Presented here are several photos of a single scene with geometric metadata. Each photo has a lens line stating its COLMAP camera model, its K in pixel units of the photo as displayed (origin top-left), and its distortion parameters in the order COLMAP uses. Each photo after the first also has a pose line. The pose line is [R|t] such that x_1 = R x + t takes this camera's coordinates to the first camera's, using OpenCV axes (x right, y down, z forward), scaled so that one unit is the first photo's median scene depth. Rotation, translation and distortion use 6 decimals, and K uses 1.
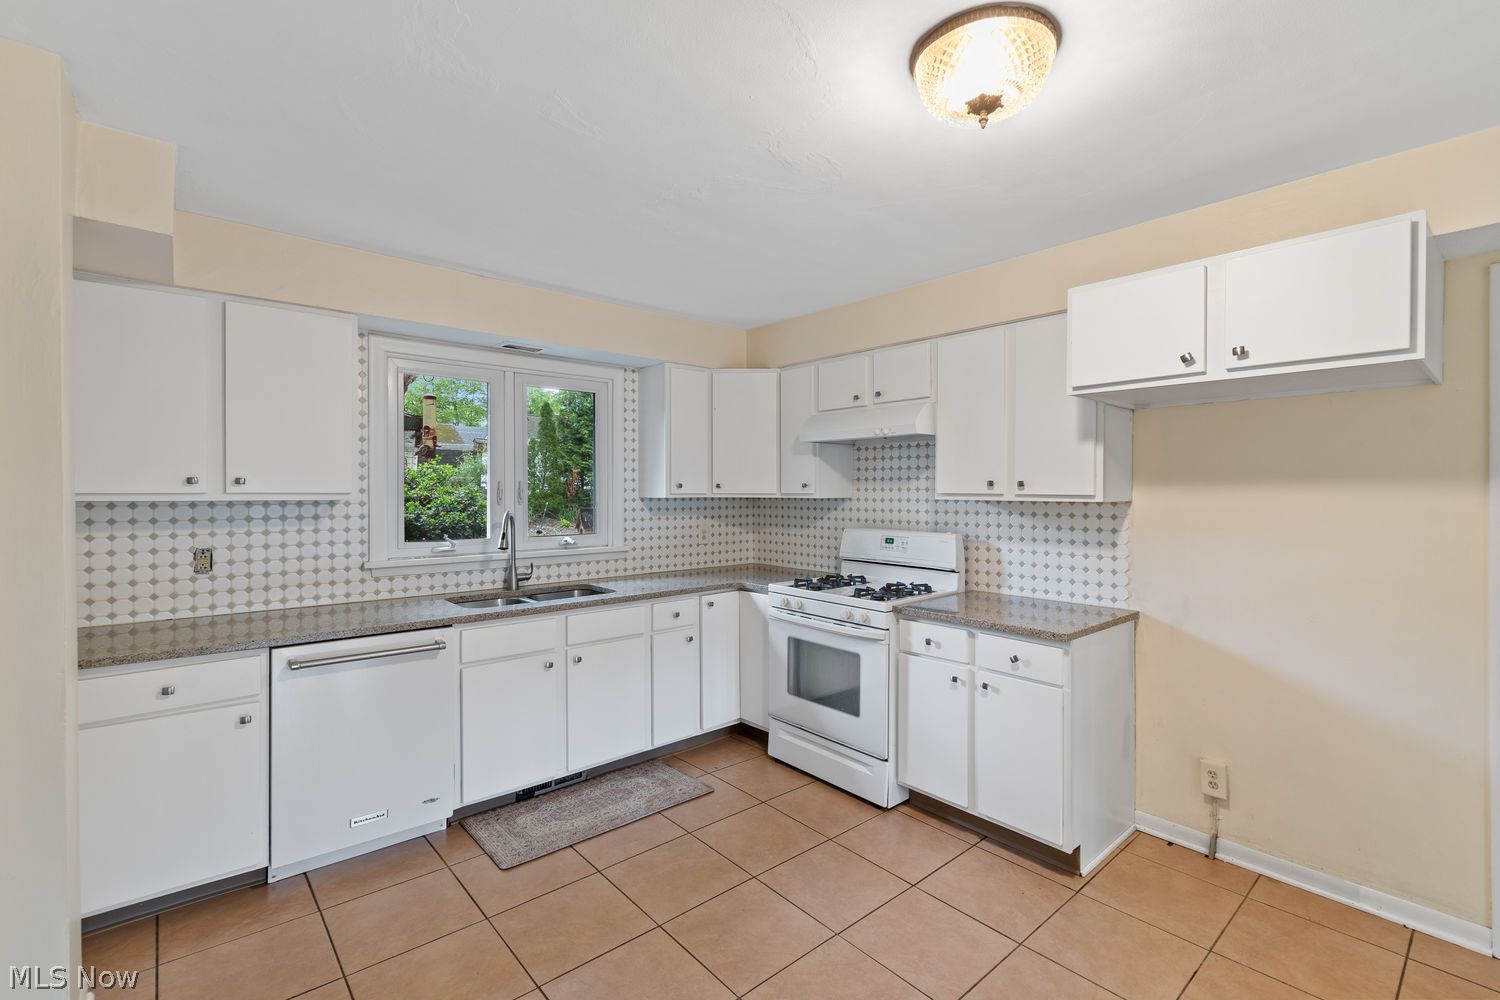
lens RADIAL K [[655.4, 0, 750.3], [0, 655.4, 493.7], [0, 0, 1]] dist [0.002956, 0.000069]
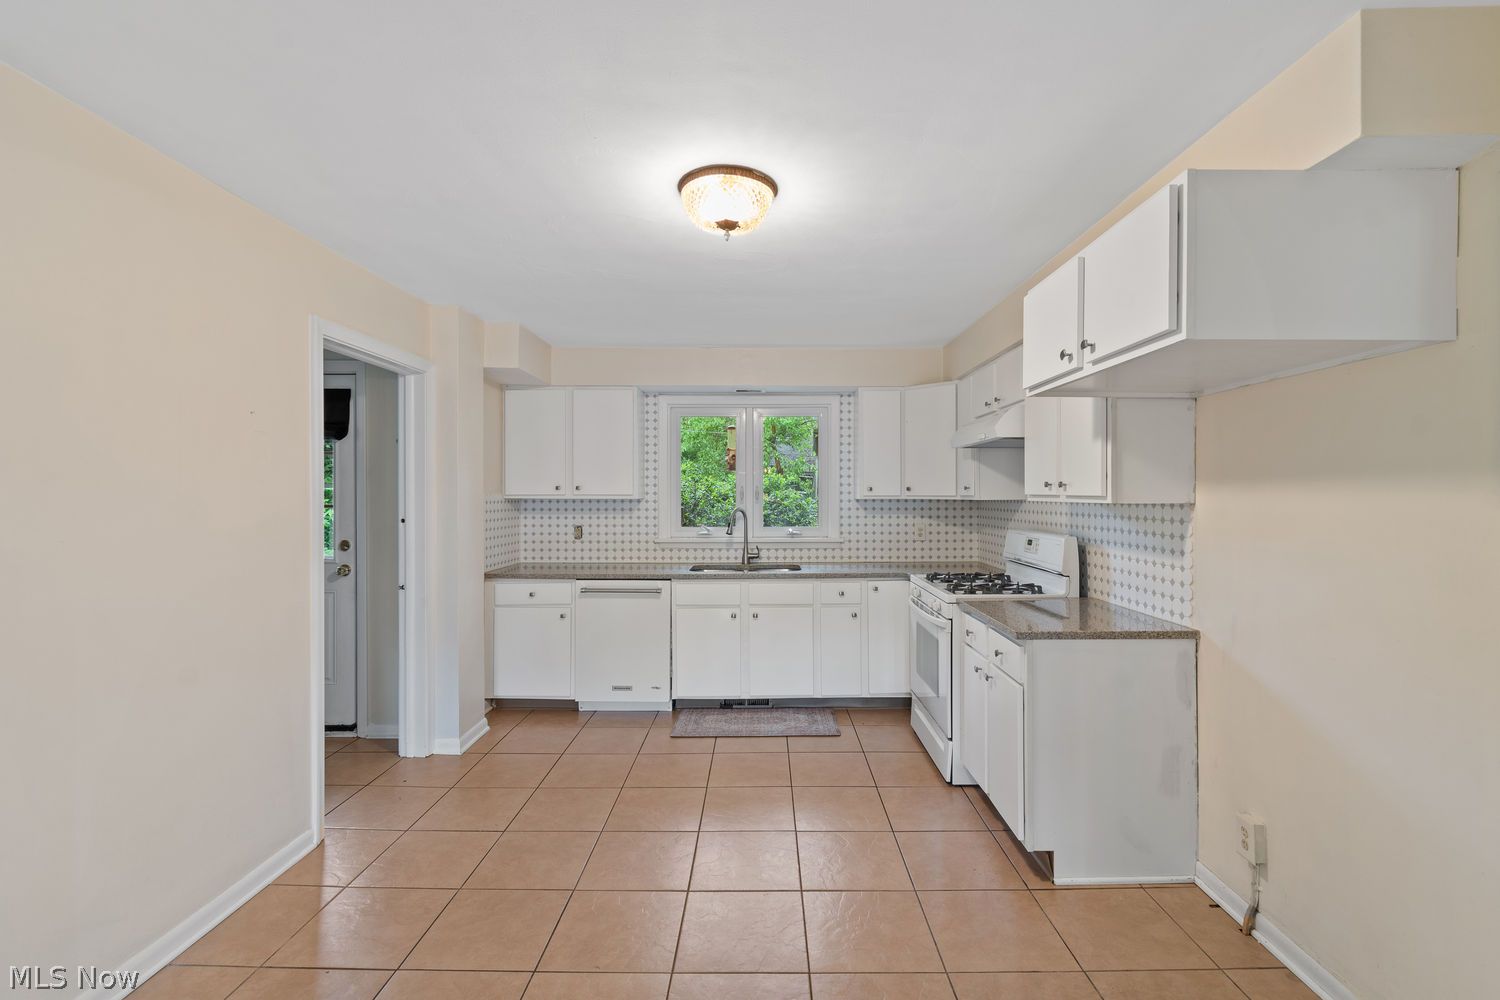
lens RADIAL K [[646.8, 0, 781.4], [0, 646.8, 494.9], [0, 0, 1]] dist [0.001681, 0.000009]
pose [[0.765413, -0.000859, -0.643539, 0.671207], [-0.002220, 0.999990, -0.003974, 0.004767], [0.643536, 0.004470, 0.765403, -0.005759]]
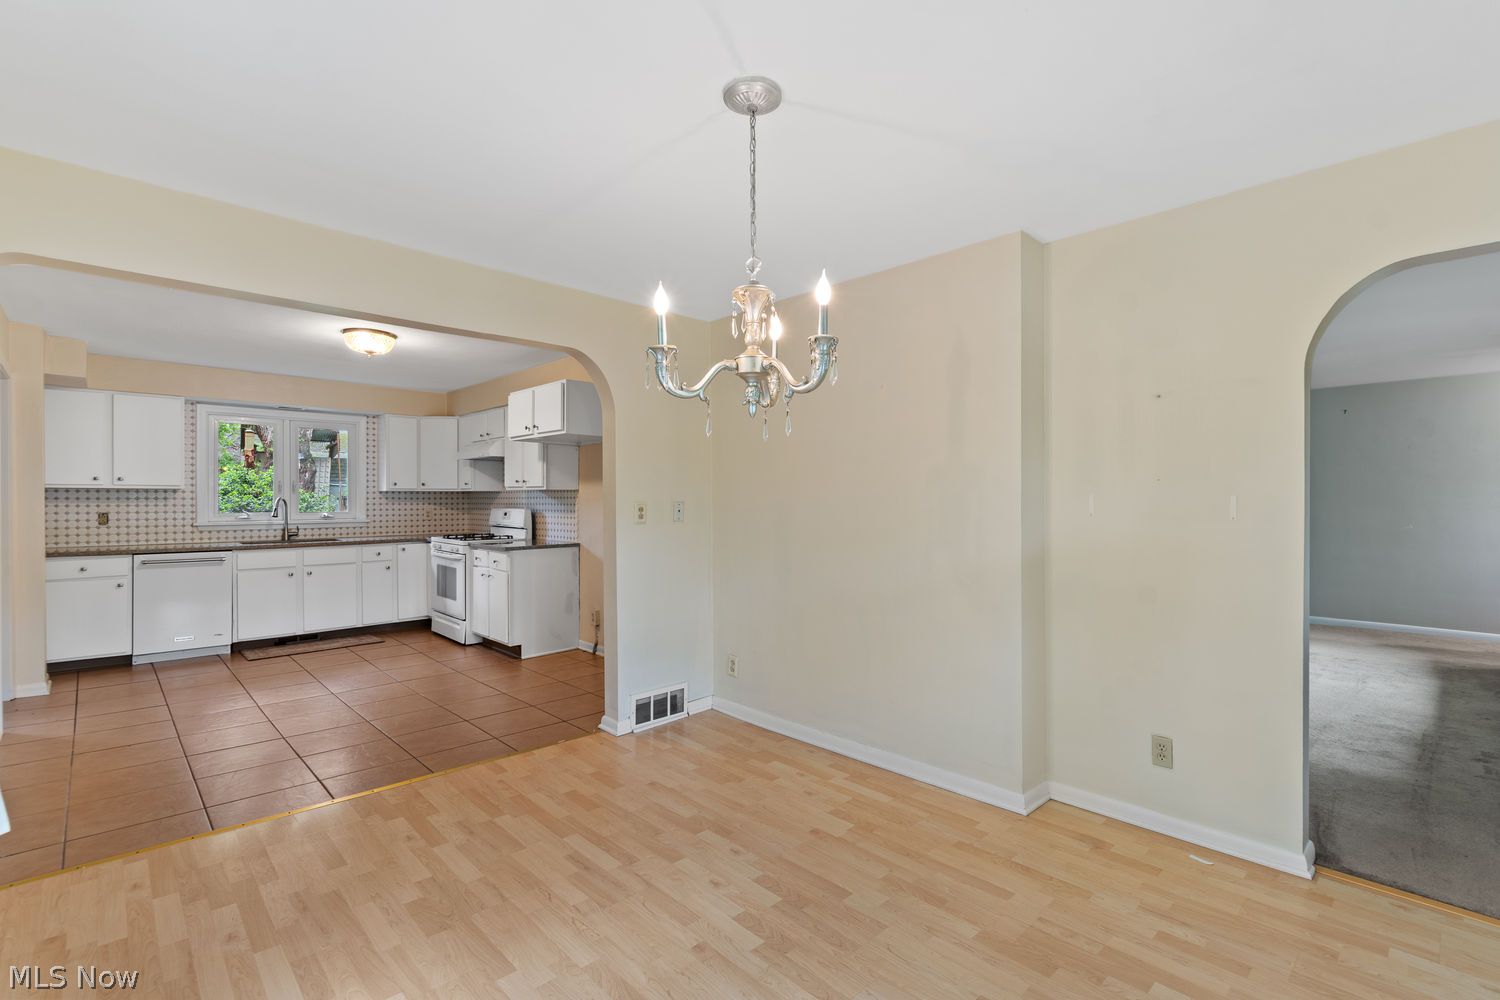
lens RADIAL K [[658.0, 0, 750.0], [0, 658.0, 500.0], [0, 0, 1]] dist [-0.000021, -0.000888]
pose [[0.998401, -0.000428, 0.056519, 0.941775], [0.000650, 0.999992, -0.003906, 0.048678], [-0.056517, 0.003937, 0.998394, -1.026233]]
